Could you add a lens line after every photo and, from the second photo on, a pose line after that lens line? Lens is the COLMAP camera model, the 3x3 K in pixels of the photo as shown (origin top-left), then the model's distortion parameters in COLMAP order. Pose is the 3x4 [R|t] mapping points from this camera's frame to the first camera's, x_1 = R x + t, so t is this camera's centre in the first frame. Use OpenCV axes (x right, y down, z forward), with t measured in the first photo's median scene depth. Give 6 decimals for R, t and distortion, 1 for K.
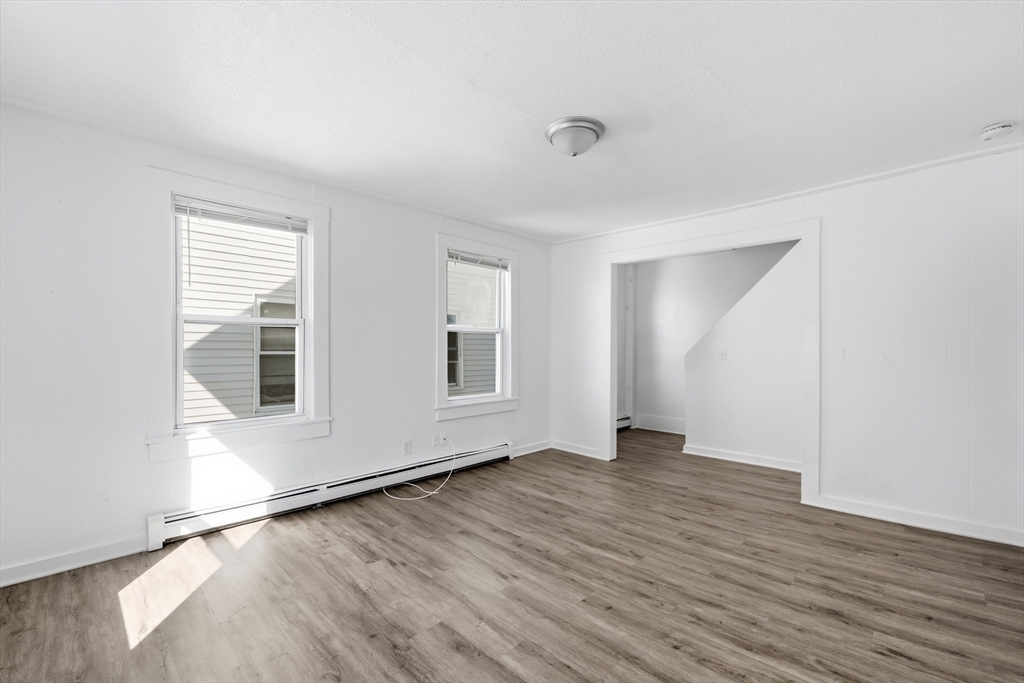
lens RADIAL K [[445.3, 0, 520.7], [0, 445.3, 347.5], [0, 0, 1]] dist [0.000613, -0.000243]
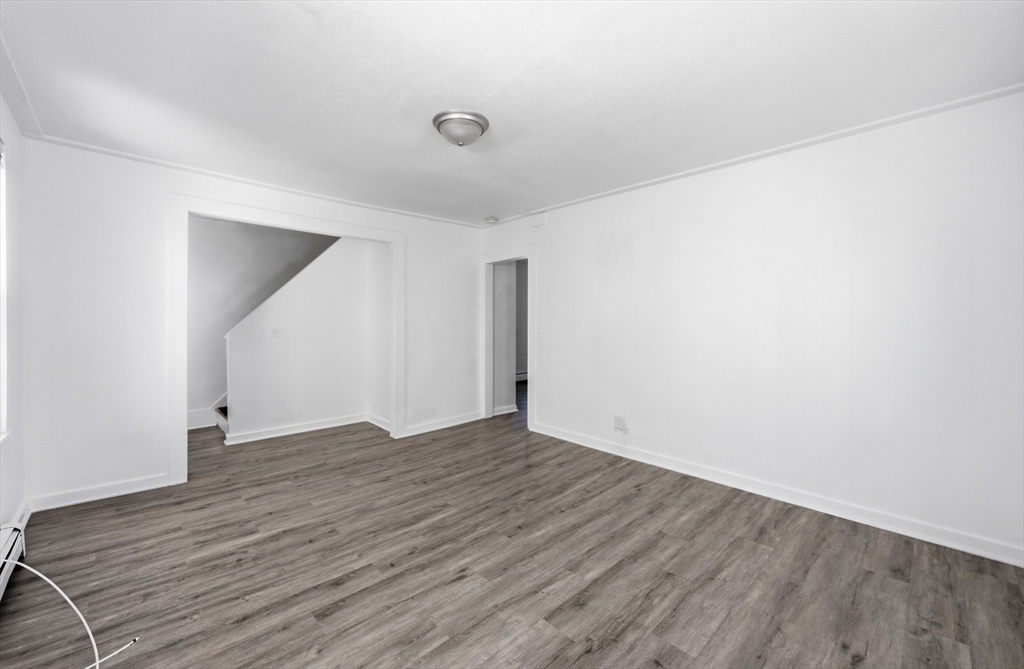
lens RADIAL K [[397.9, 0, 517.7], [0, 397.9, 324.4], [0, 0, 1]] dist [-0.000054, -0.000002]
pose [[0.042287, -0.005104, 0.999092, -0.639801], [0.001862, 0.999986, 0.005029, -0.008986], [-0.999104, 0.001647, 0.042296, 0.637842]]
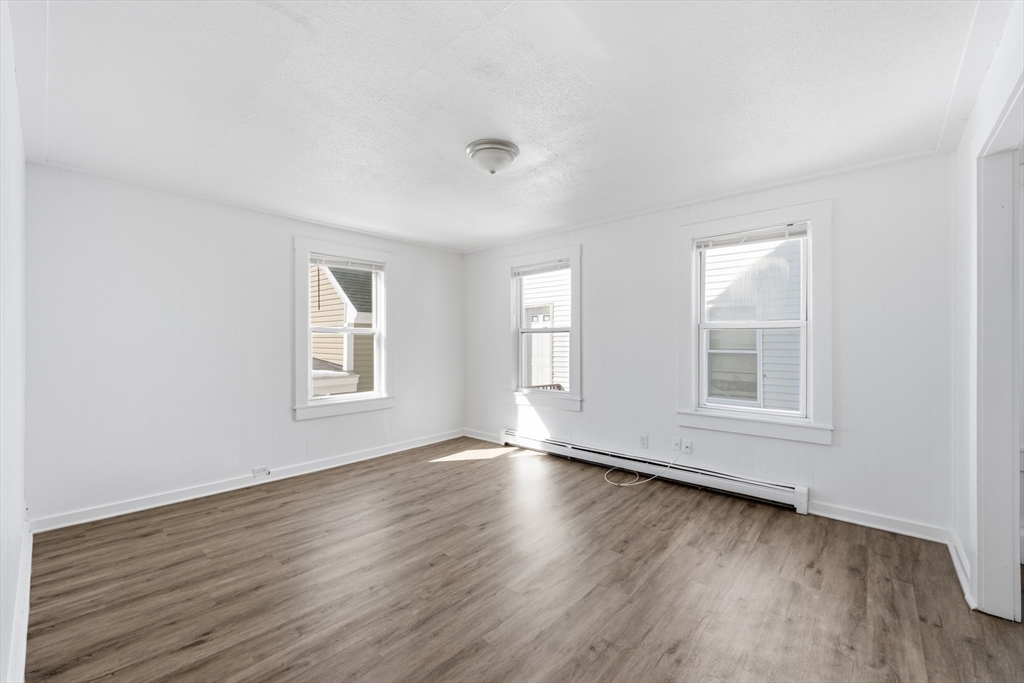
lens RADIAL K [[425.8, 0, 512.2], [0, 425.8, 342.8], [0, 0, 1]] dist [0.003631, -0.000153]
pose [[0.026951, -0.001987, -0.999635, 0.906487], [-0.003498, 0.999992, -0.002082, -0.009633], [0.999631, 0.003553, 0.026943, 0.790686]]
